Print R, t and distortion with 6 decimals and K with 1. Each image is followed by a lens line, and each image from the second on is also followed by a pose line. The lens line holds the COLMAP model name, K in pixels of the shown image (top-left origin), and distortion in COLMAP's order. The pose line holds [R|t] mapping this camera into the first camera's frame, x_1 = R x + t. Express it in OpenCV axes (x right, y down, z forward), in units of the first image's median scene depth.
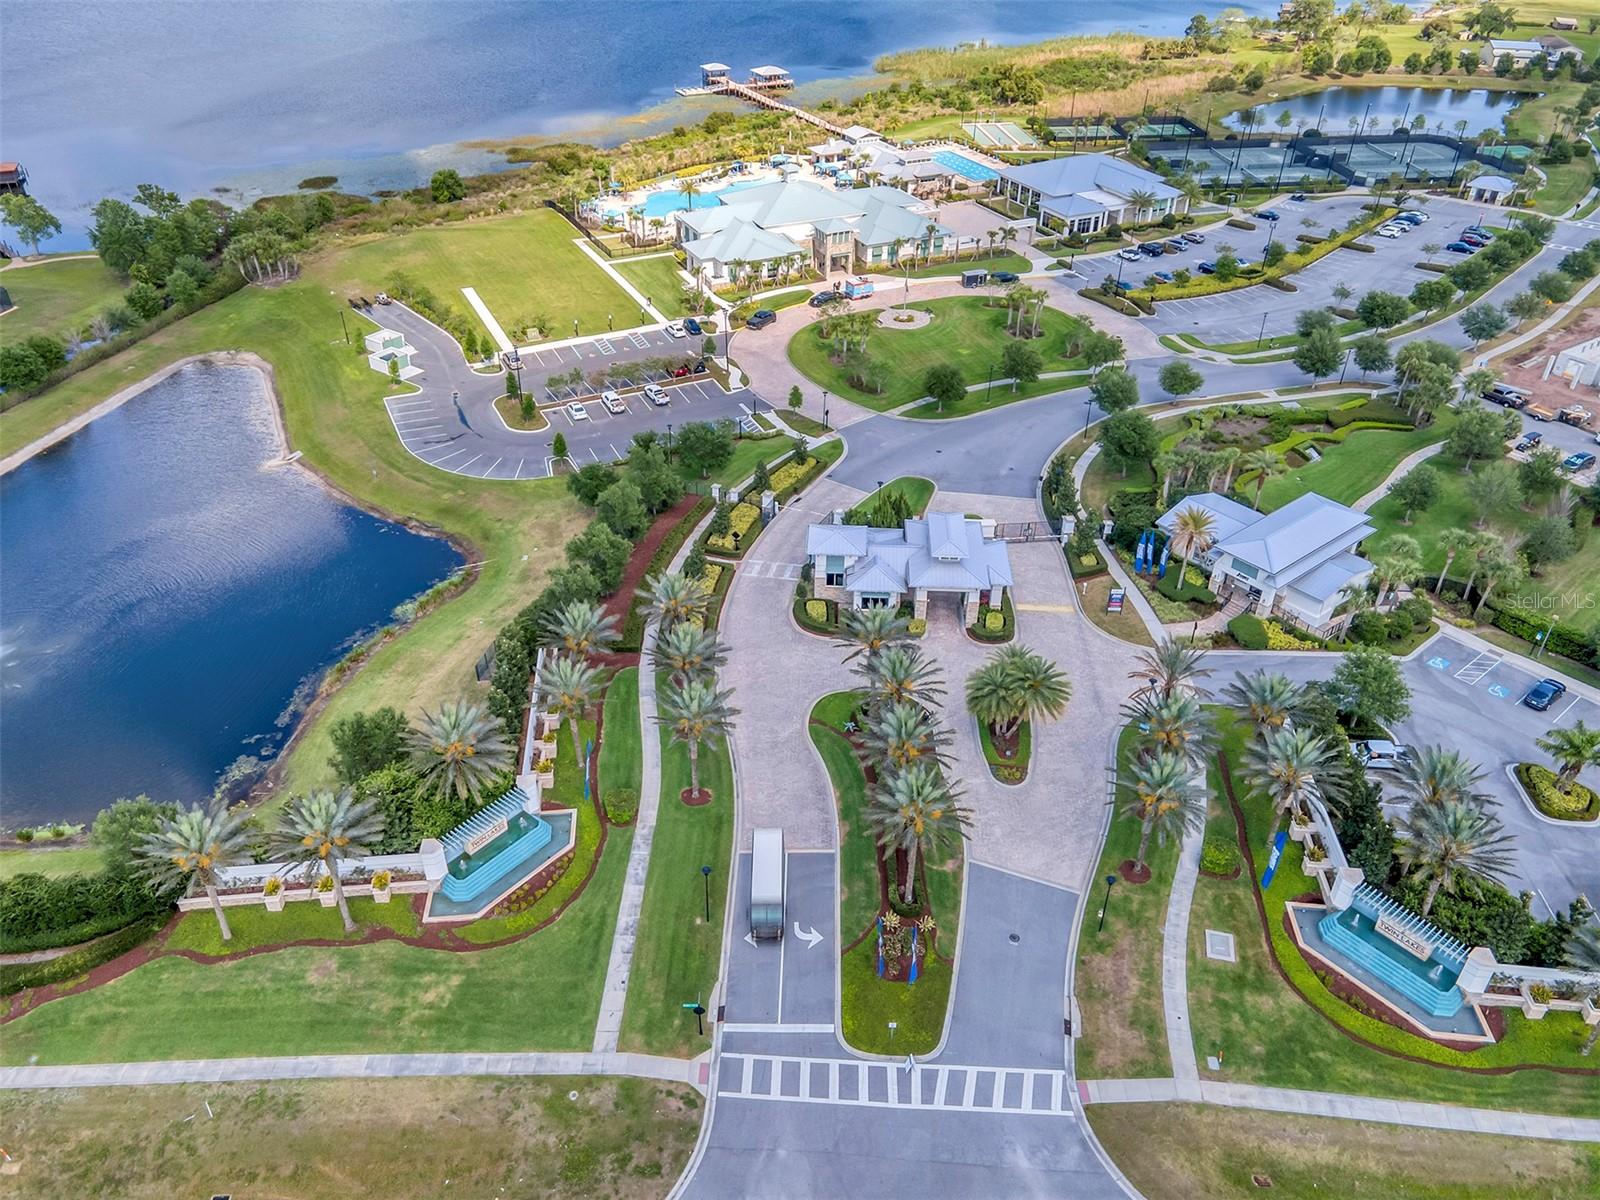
lens RADIAL K [[1157.3, 0, 823.9], [0, 1157.3, 599.6], [0, 0, 1]] dist [0.006487, 0.061576]
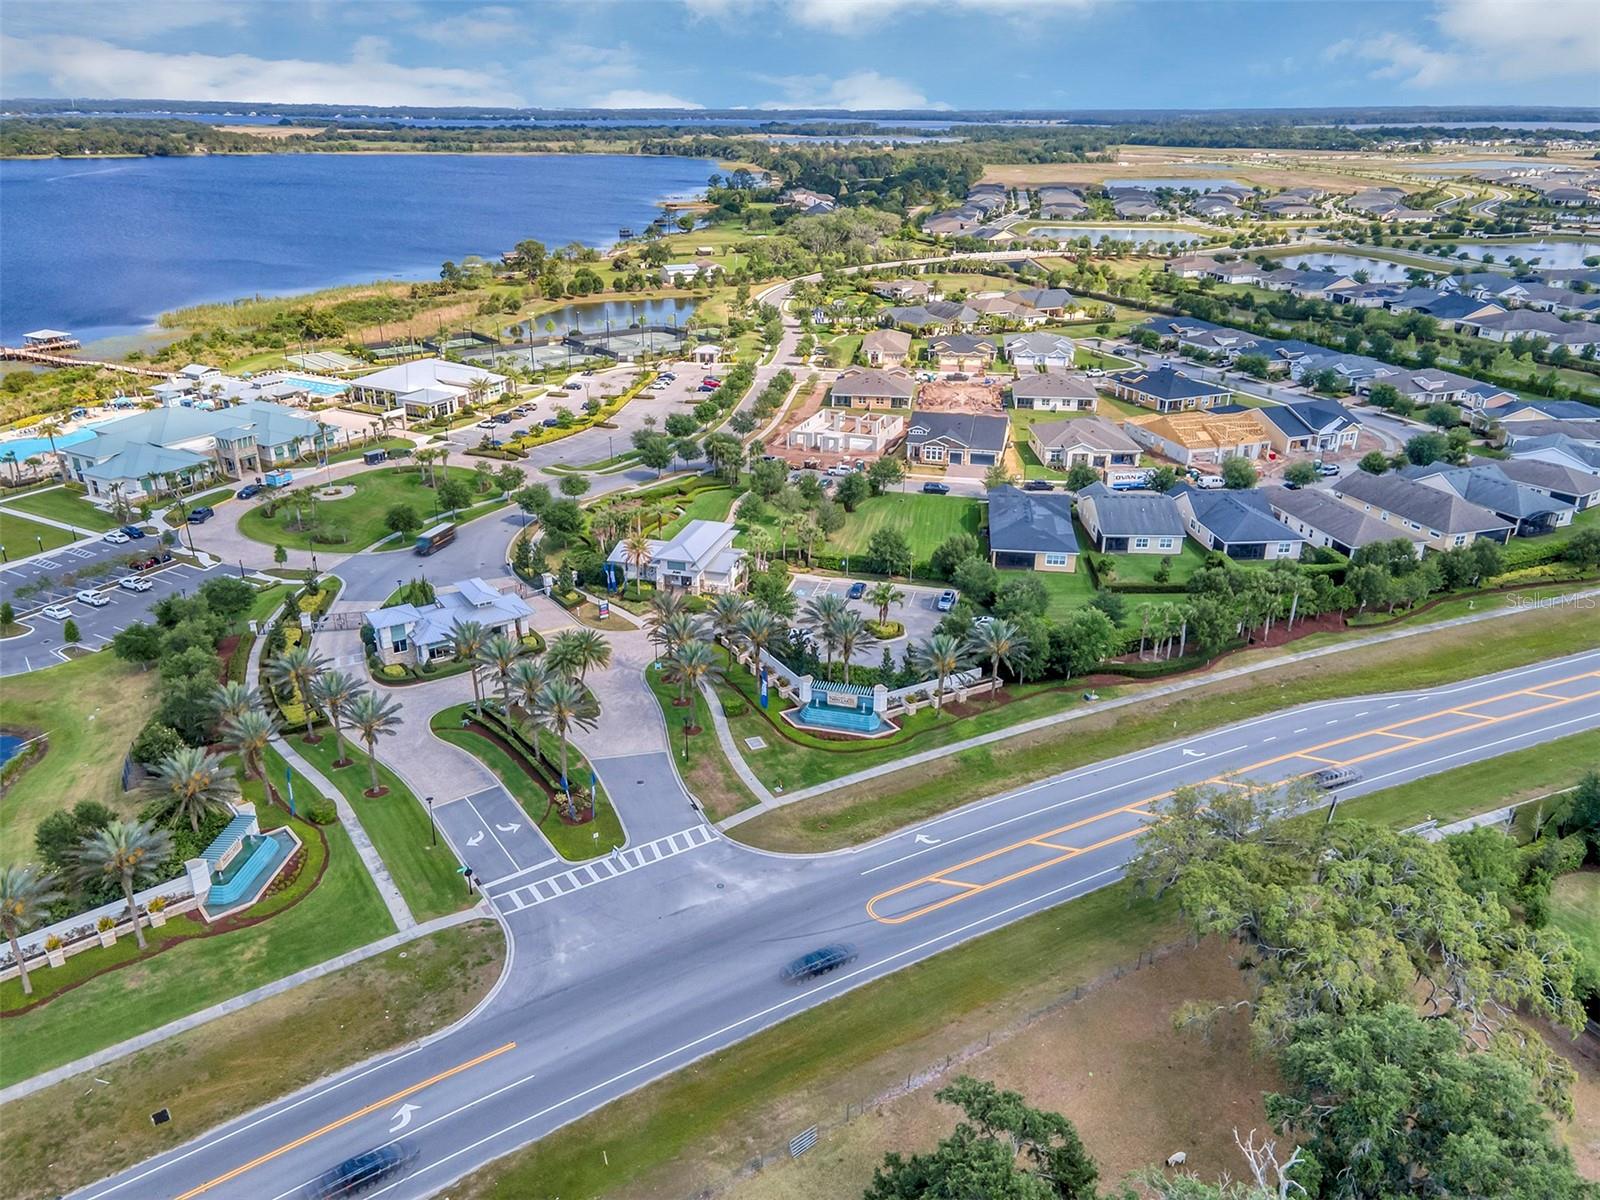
lens RADIAL K [[1157.3, 0, 823.9], [0, 1157.3, 599.6], [0, 0, 1]] dist [0.006487, 0.061576]
pose [[0.805846, -0.233020, 0.544347, -0.197278], [0.333444, 0.938273, -0.091978, 0.137552], [-0.489313, 0.255629, 0.833802, -0.212054]]
